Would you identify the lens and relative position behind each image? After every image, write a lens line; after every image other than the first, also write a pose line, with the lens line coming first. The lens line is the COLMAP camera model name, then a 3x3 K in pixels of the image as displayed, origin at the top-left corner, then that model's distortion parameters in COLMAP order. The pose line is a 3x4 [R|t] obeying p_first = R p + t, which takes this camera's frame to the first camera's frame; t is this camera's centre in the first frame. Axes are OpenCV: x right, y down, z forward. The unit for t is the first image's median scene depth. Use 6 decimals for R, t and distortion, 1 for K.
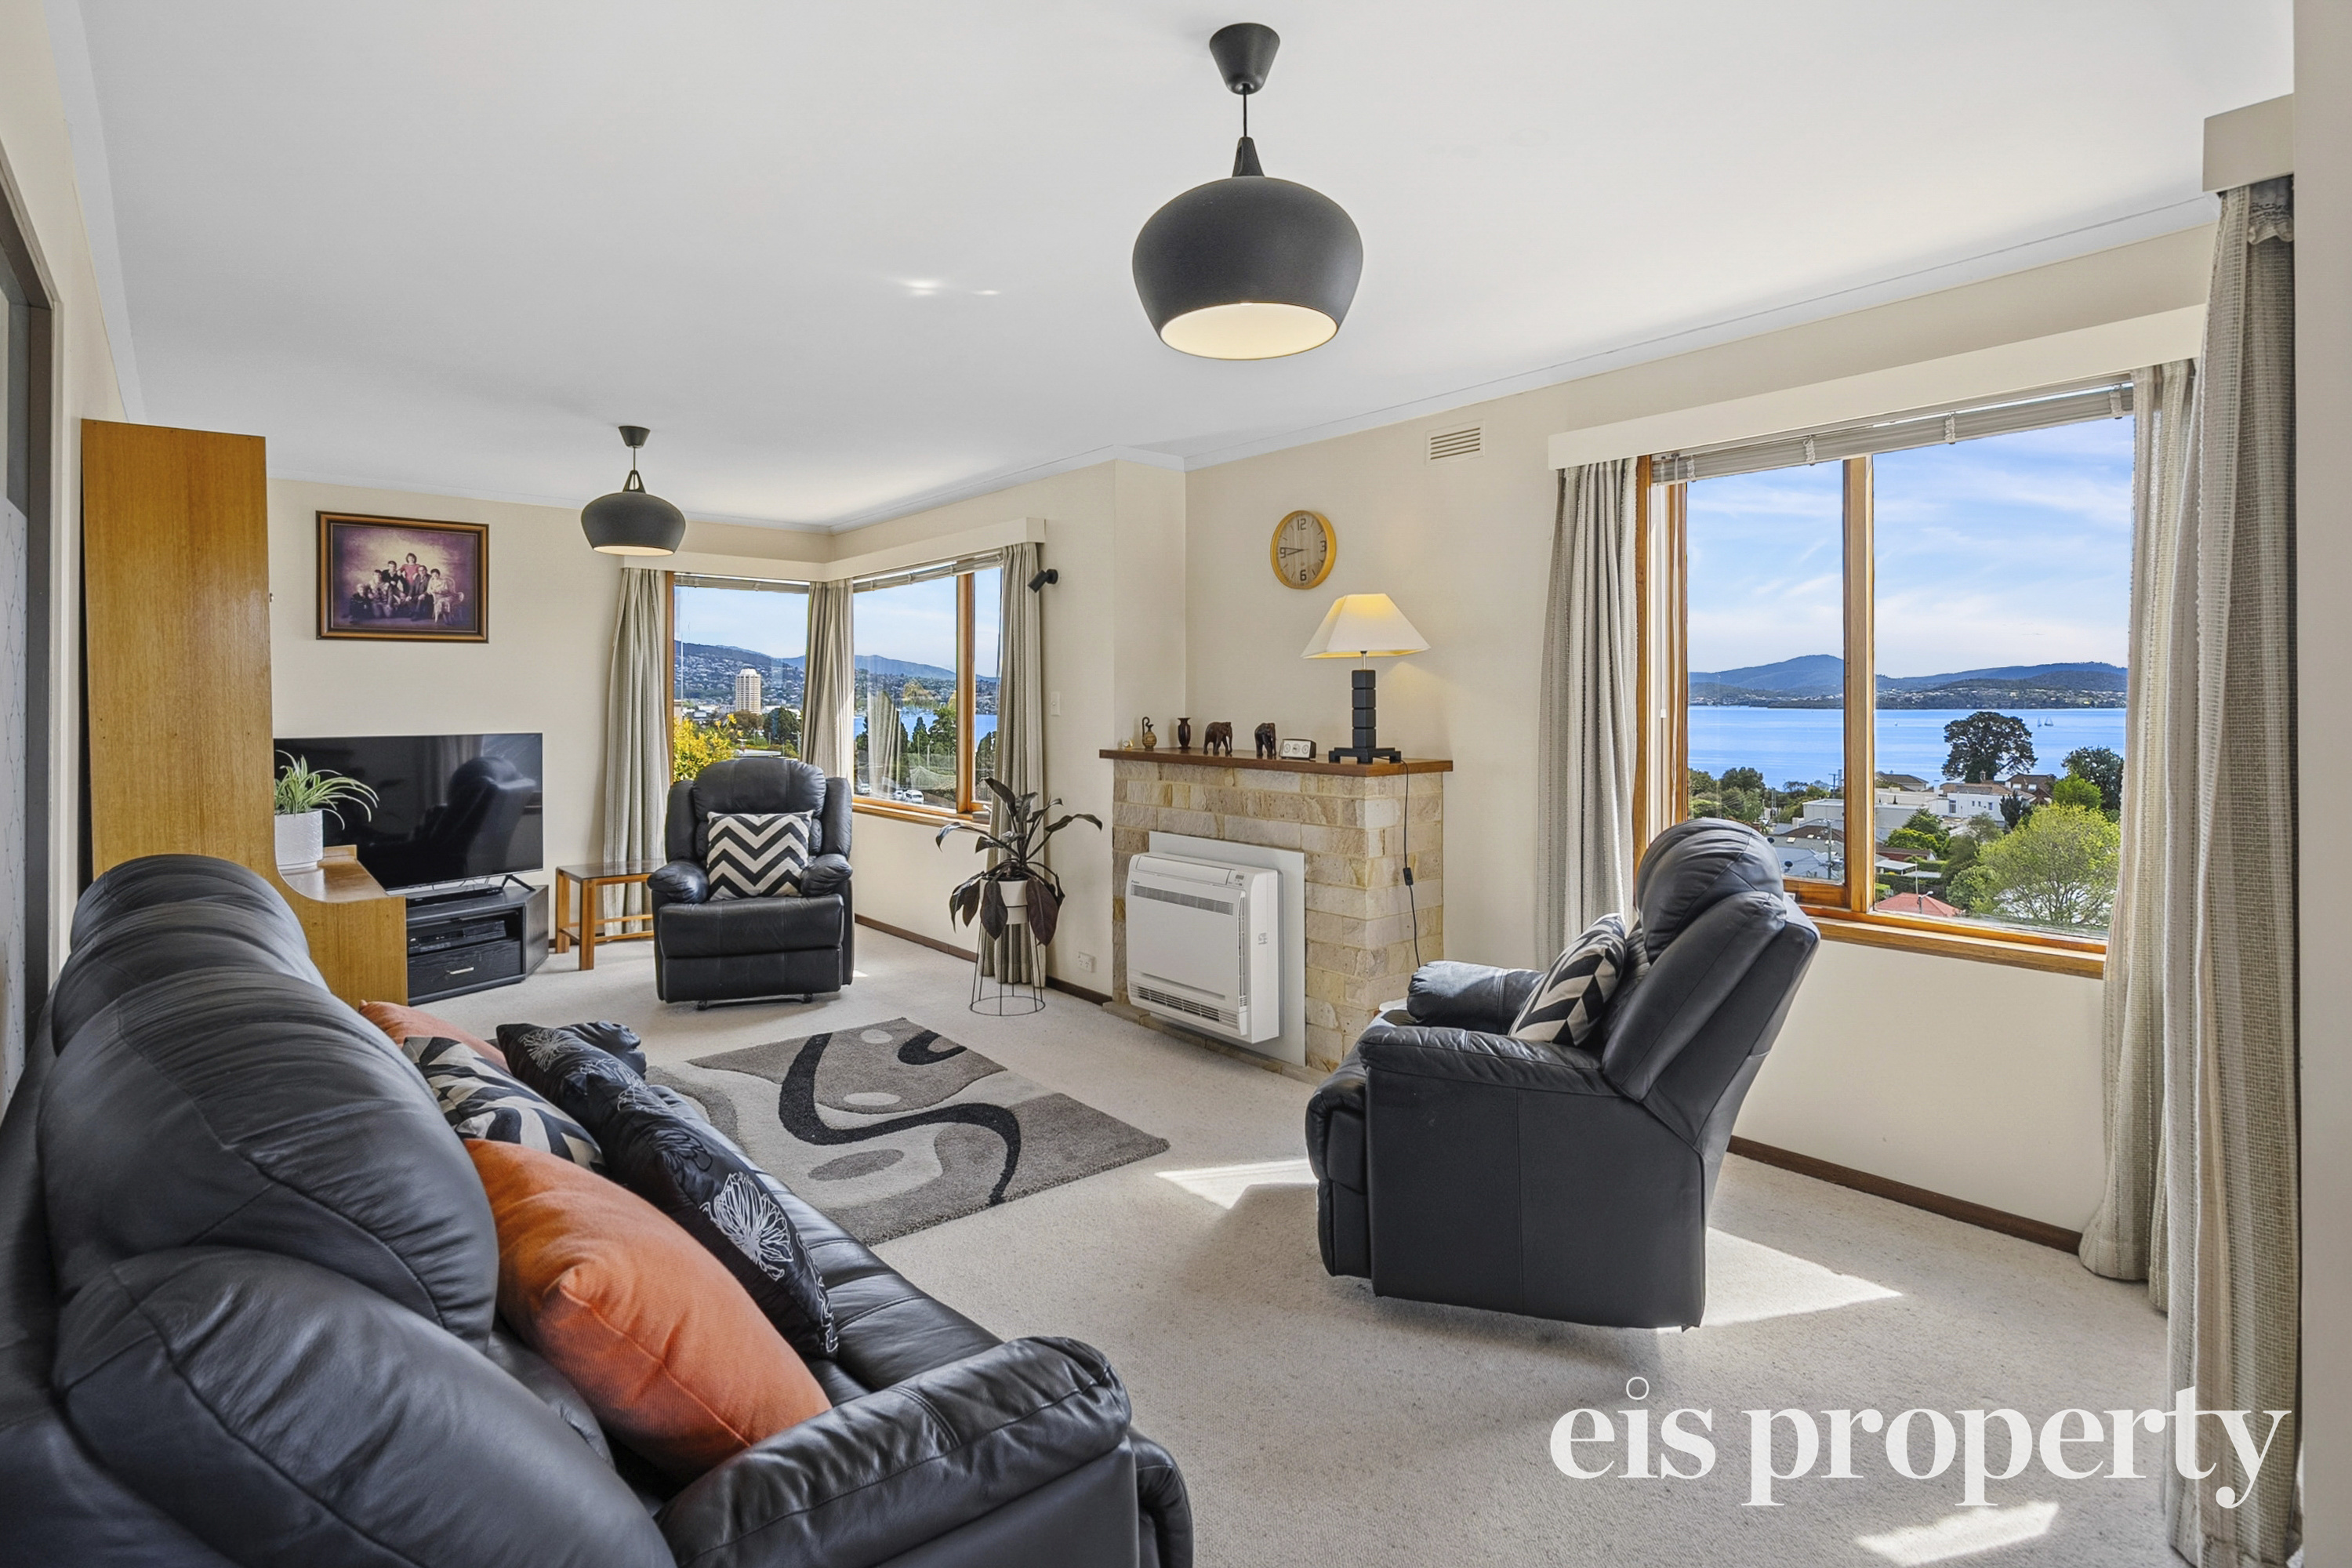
lens RADIAL K [[1179.1, 0, 1174.4], [0, 1179.1, 704.0], [0, 0, 1]] dist [-0.036840, -0.000212]
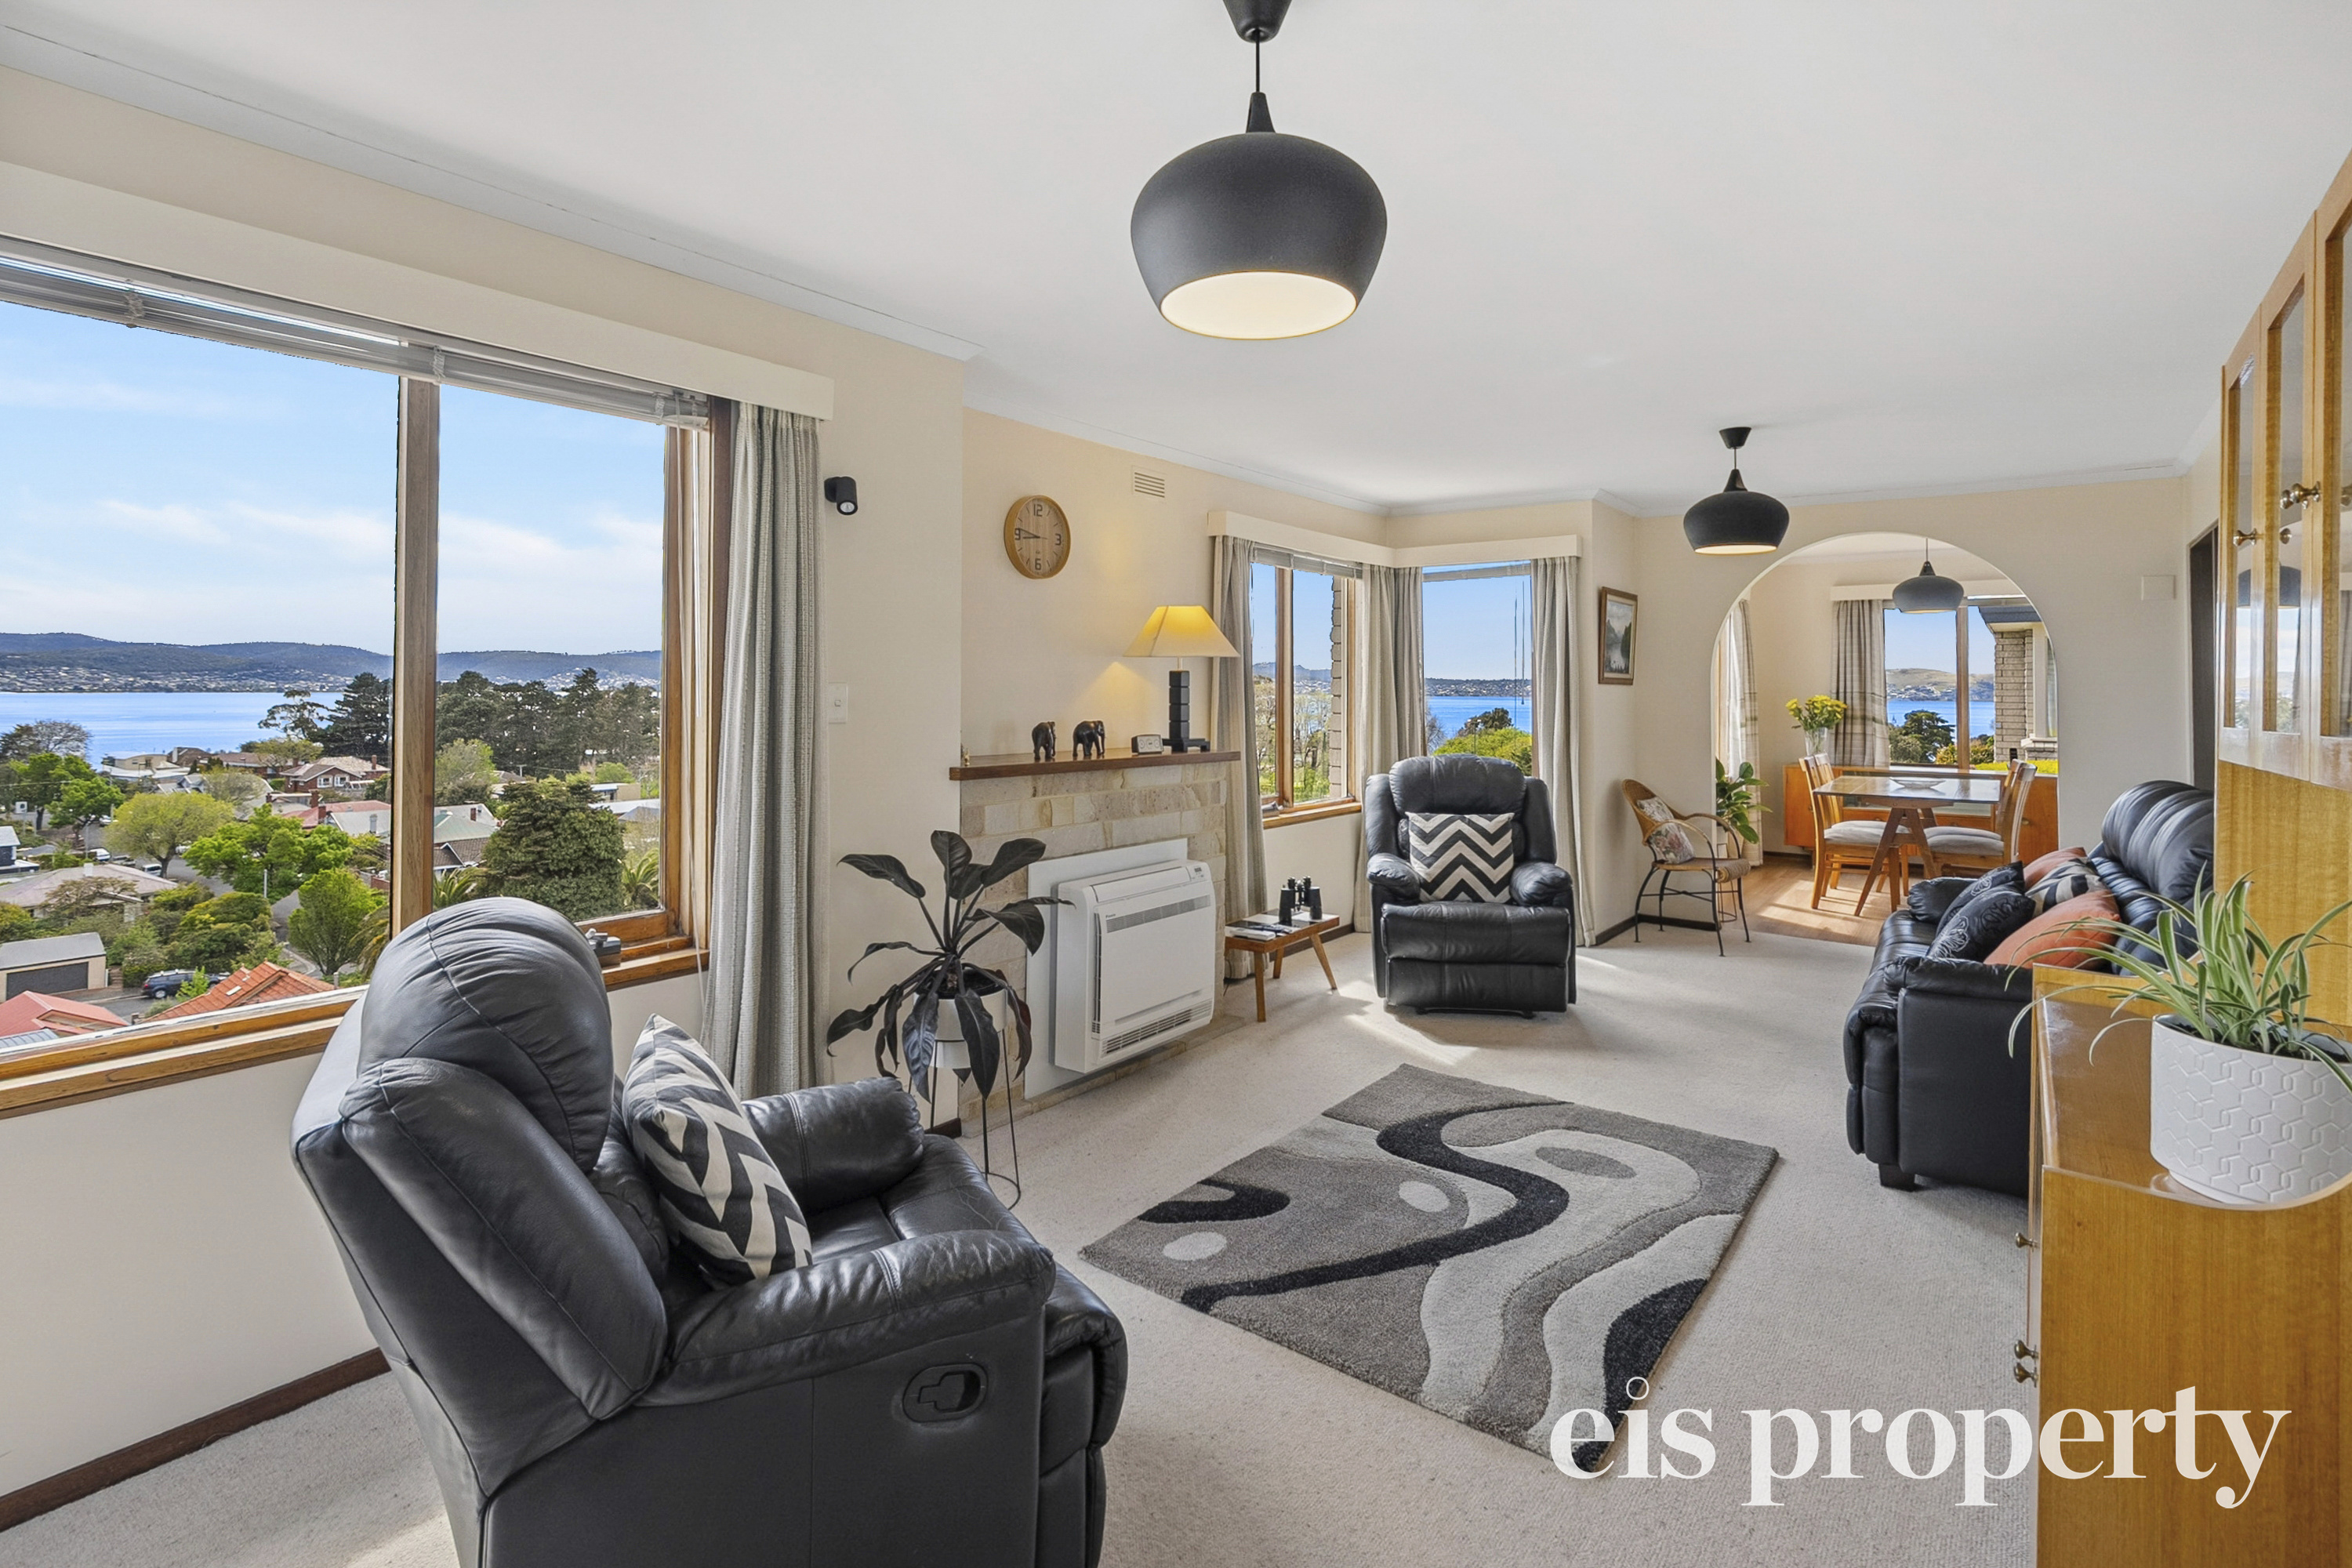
lens RADIAL K [[1123.2, 0, 1166.6], [0, 1123.2, 701.5], [0, 0, 1]] dist [-0.001432, -0.000433]
pose [[-0.221560, -0.010879, 0.975086, -0.821008], [-0.007094, 0.999929, 0.009544, -0.009166], [-0.975121, -0.004803, -0.221622, 1.138773]]
